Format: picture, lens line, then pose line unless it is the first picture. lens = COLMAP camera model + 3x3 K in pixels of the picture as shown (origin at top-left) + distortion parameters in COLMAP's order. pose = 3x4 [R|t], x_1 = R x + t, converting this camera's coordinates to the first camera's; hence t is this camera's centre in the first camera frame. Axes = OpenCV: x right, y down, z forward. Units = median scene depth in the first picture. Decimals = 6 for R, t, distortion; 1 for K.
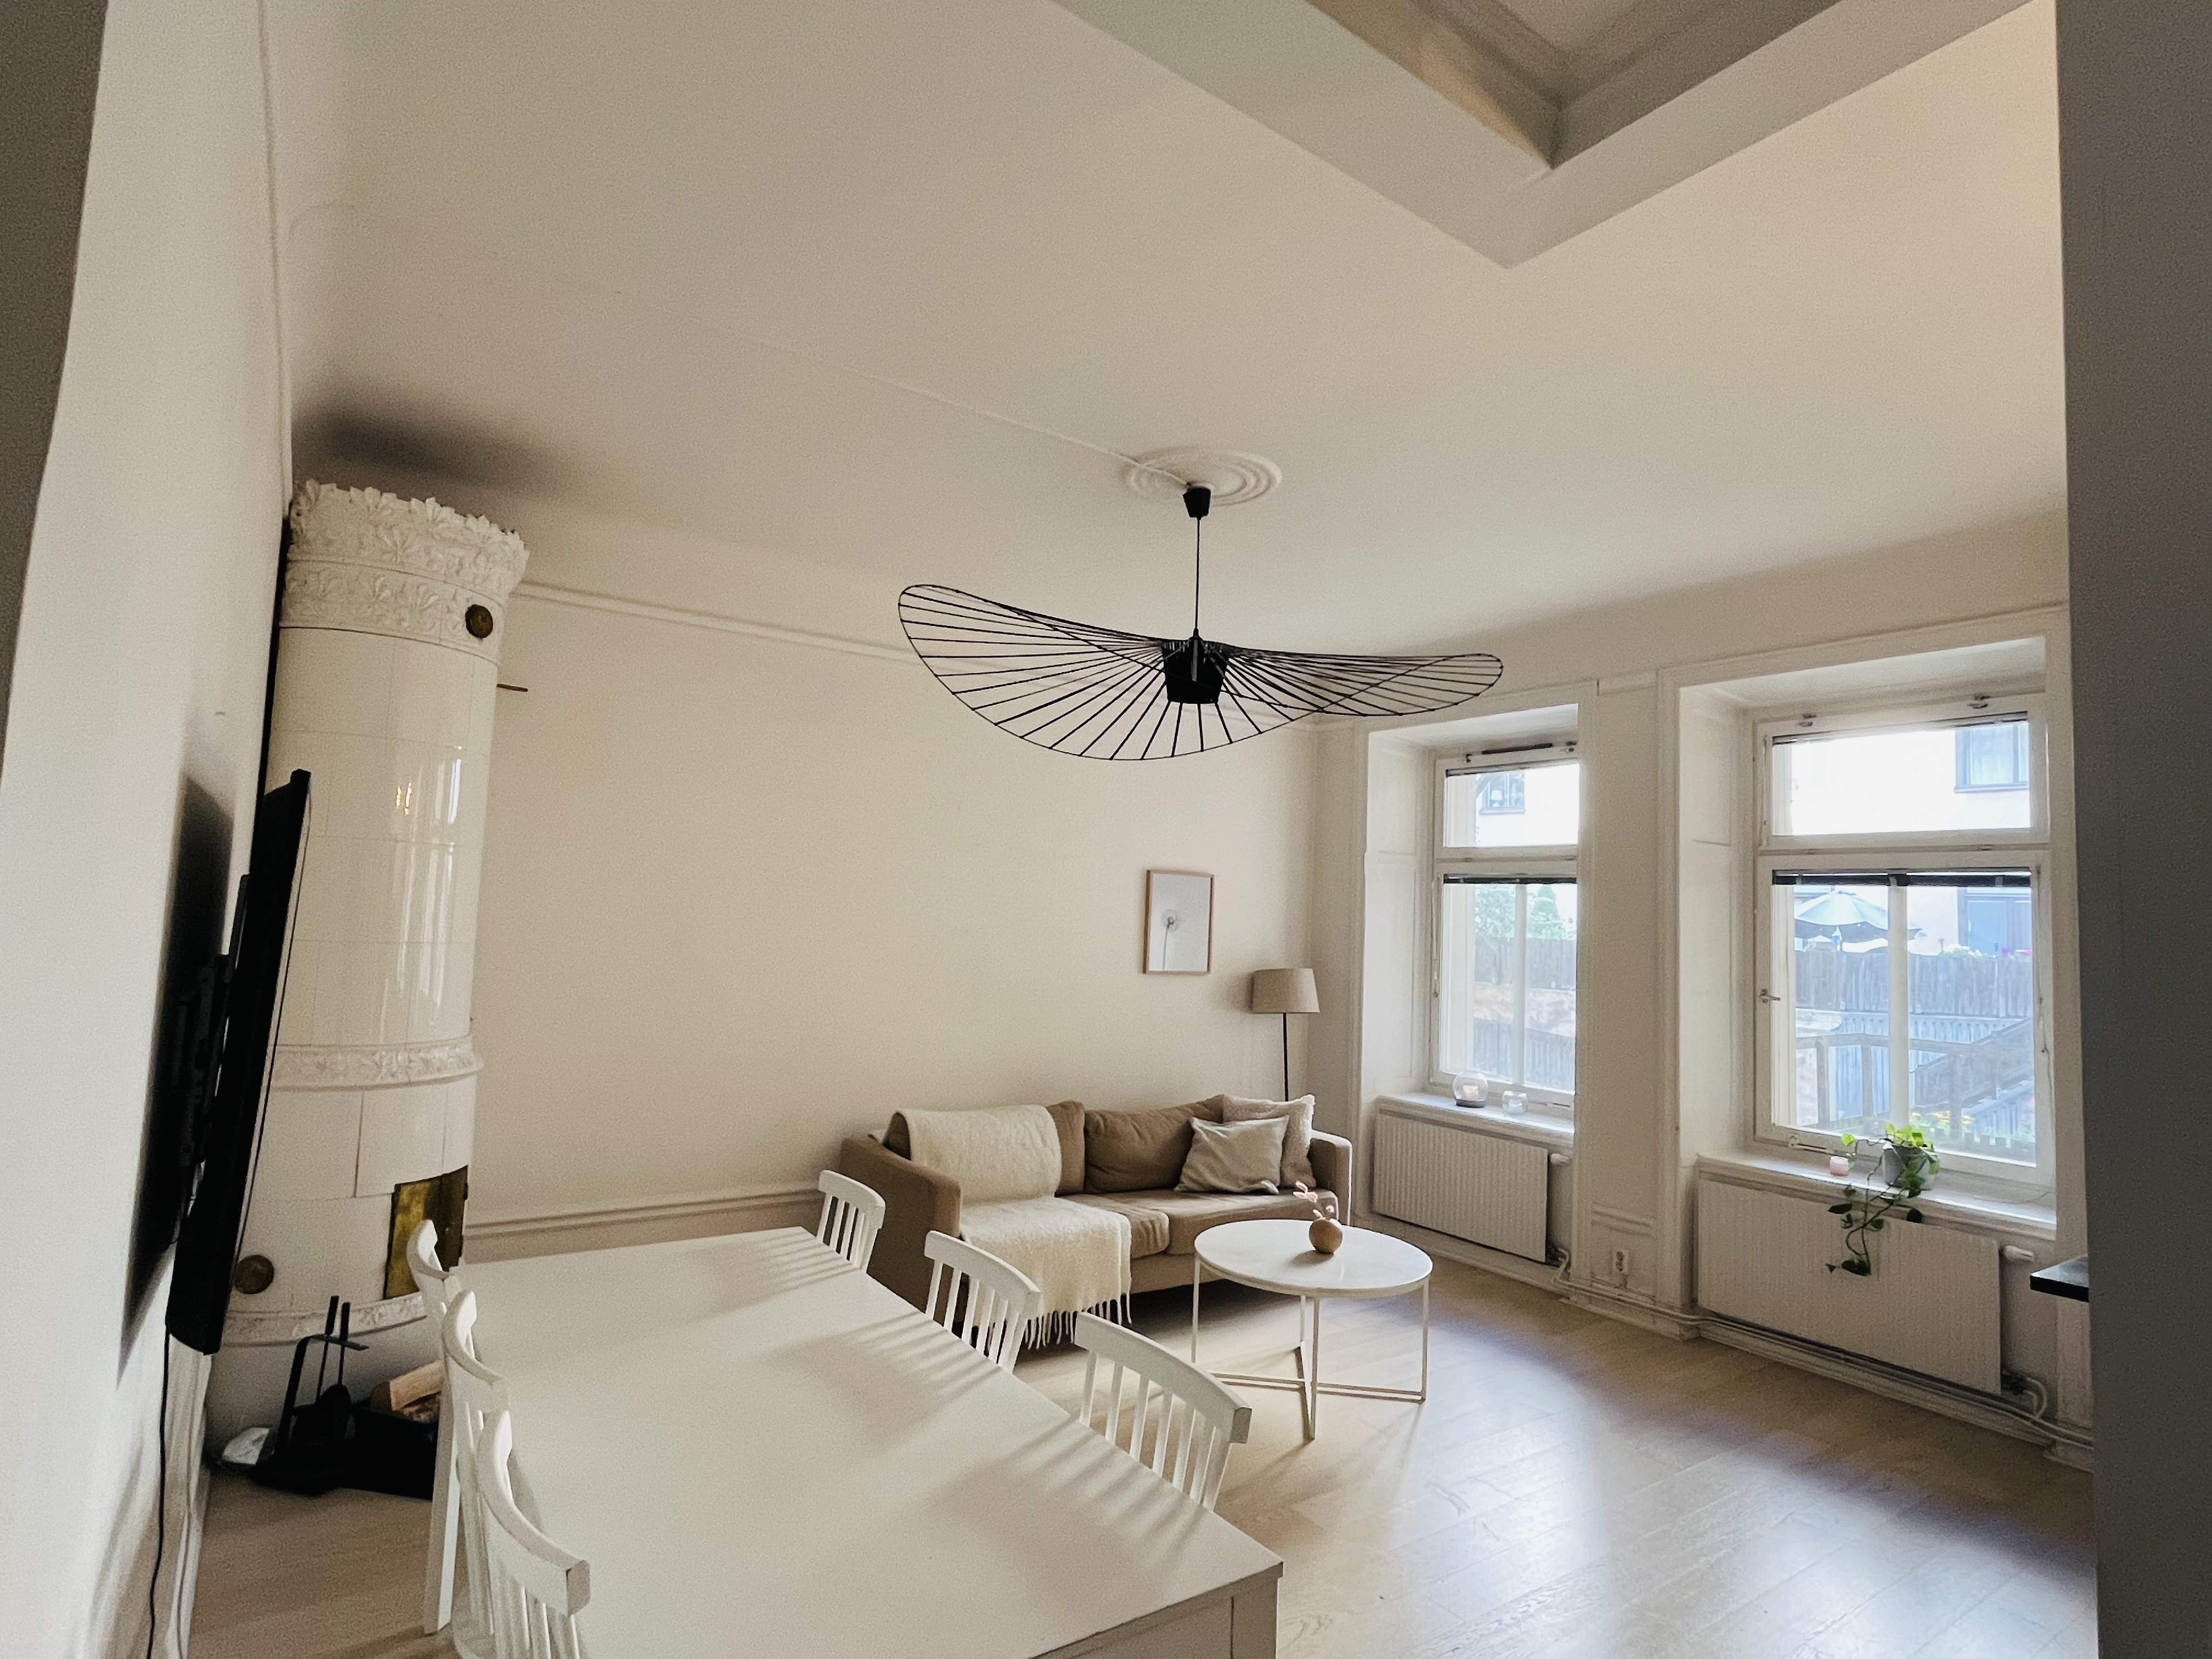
lens RADIAL K [[1131.1, 0, 1097.1], [0, 1131.1, 828.8], [0, 0, 1]] dist [-0.023288, -0.000174]
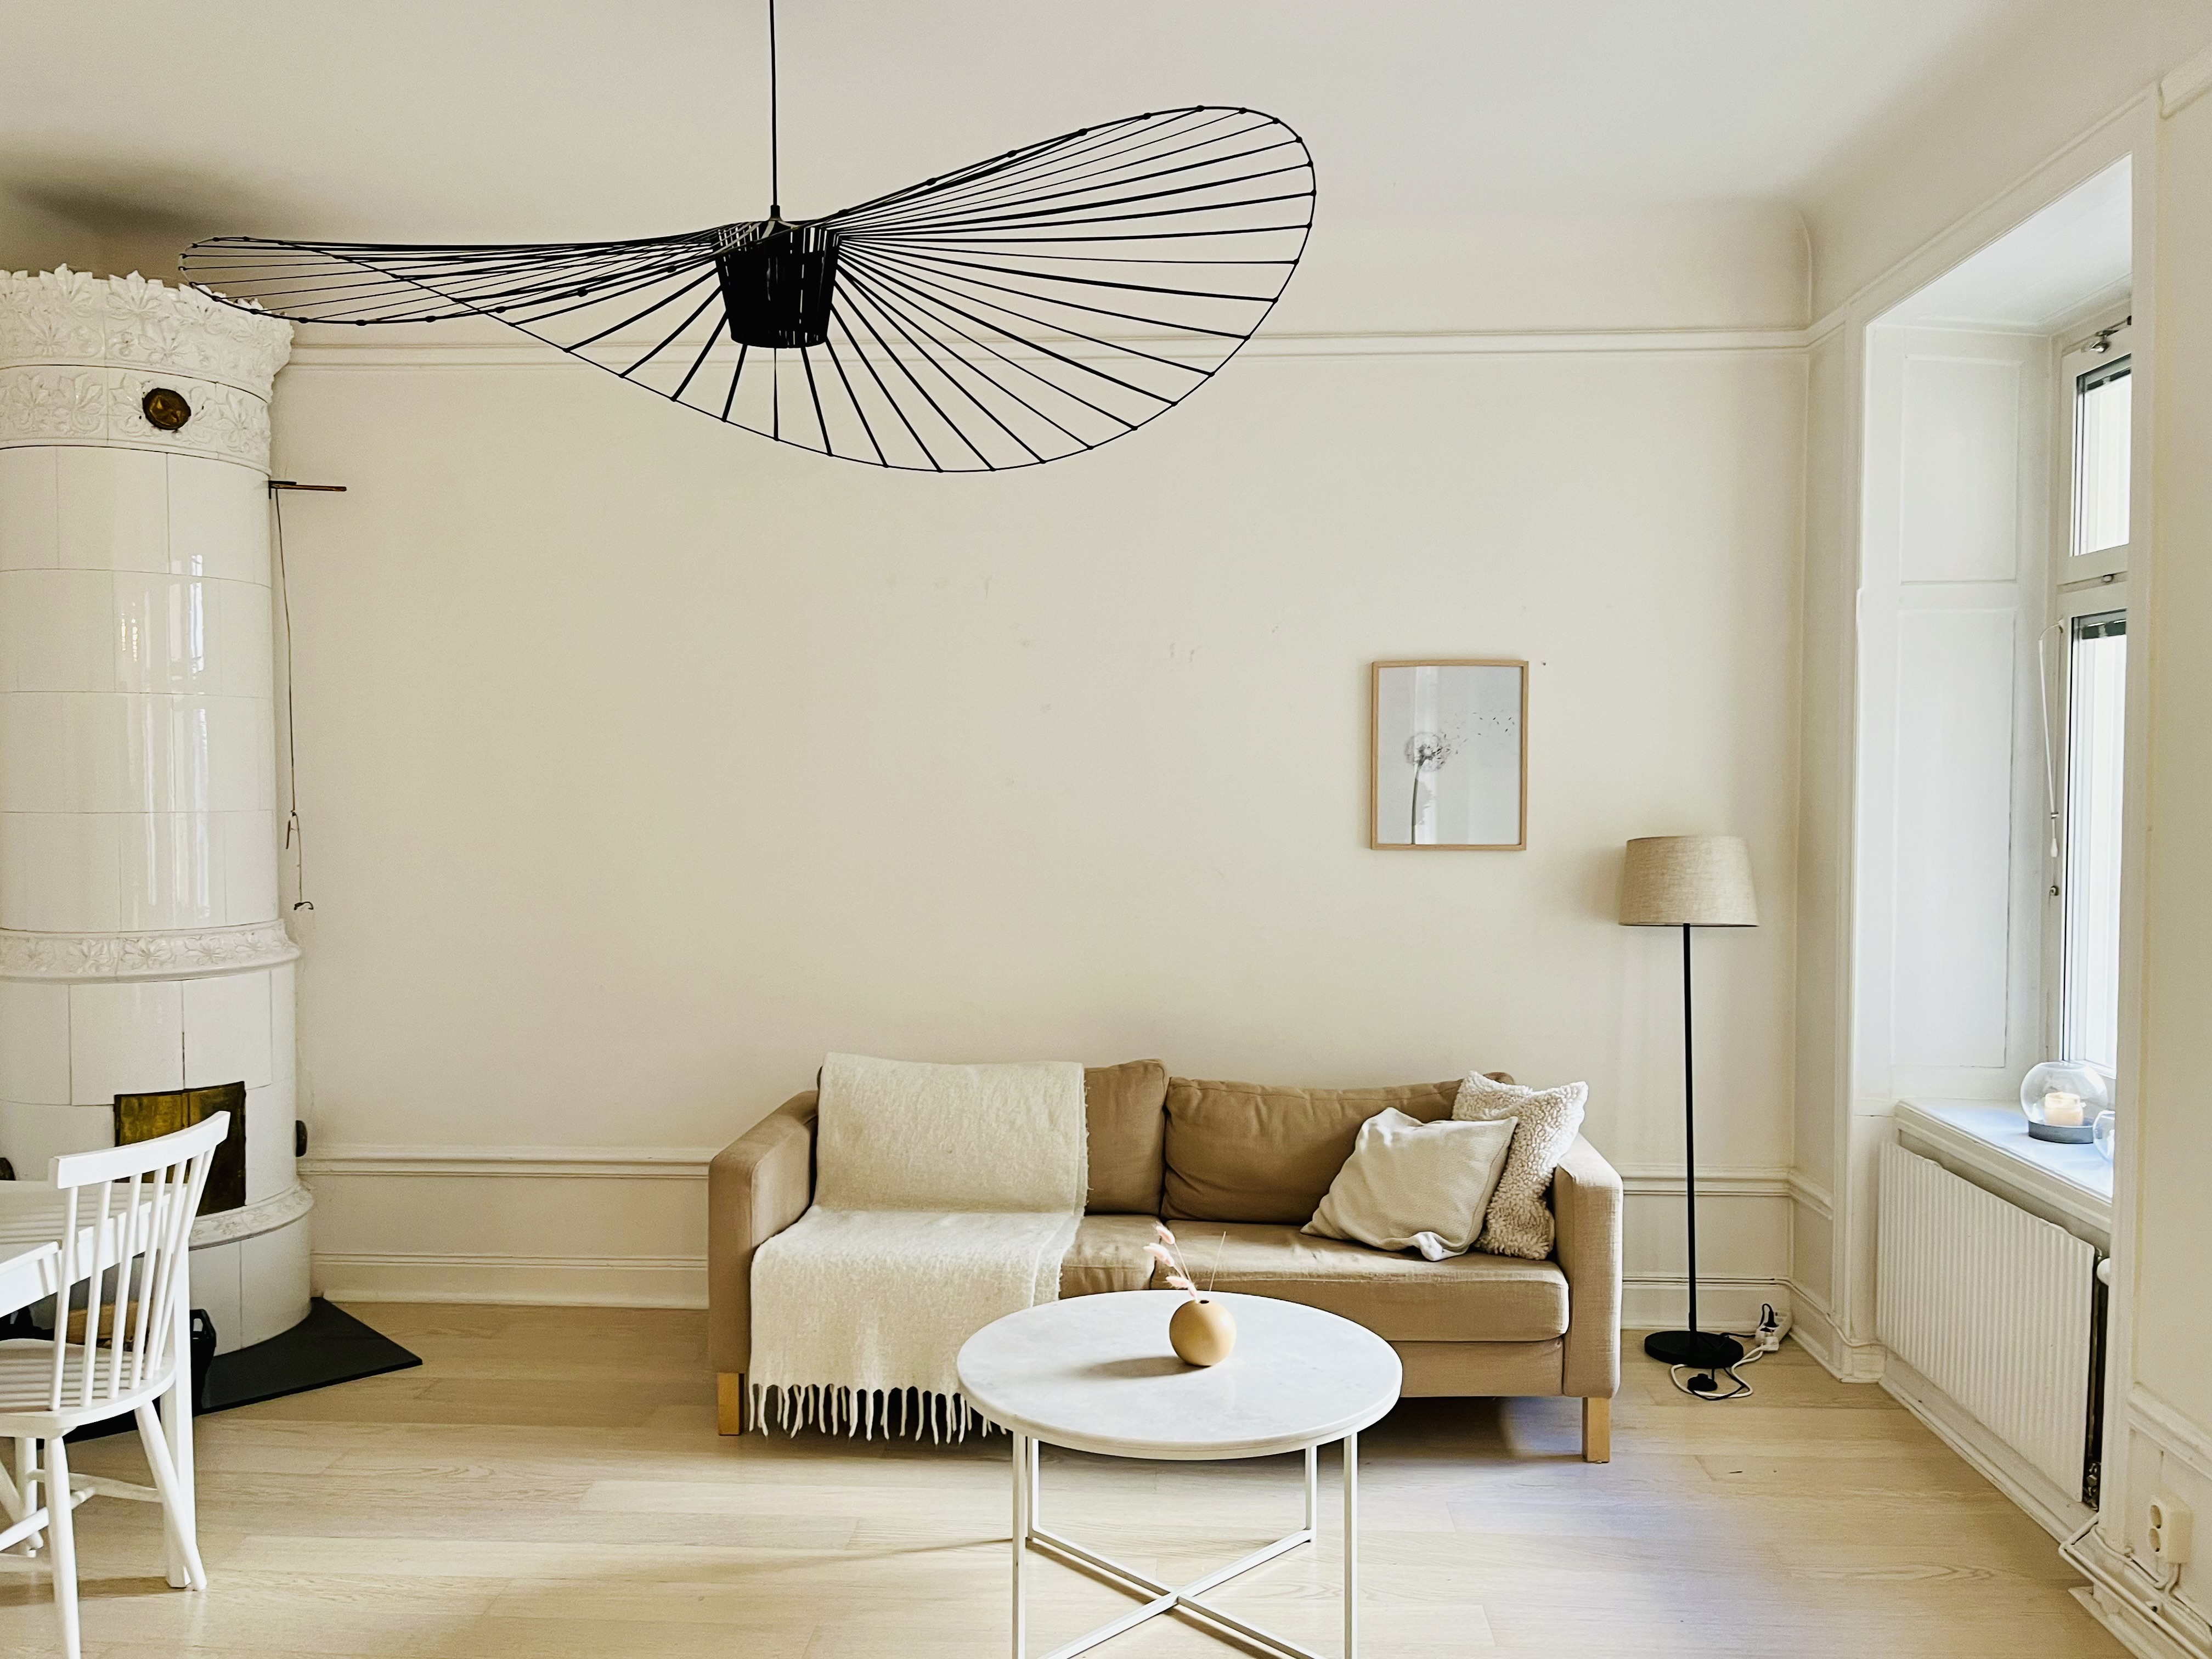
lens RADIAL K [[1710.7, 0, 1114.3], [0, 1710.7, 839.0], [0, 0, 1]] dist [0.015751, -0.015993]
pose [[0.794041, -0.016282, -0.607646, 0.525307], [0.078571, 0.994004, 0.076039, 0.057159], [0.602764, -0.108122, 0.790560, 0.300916]]
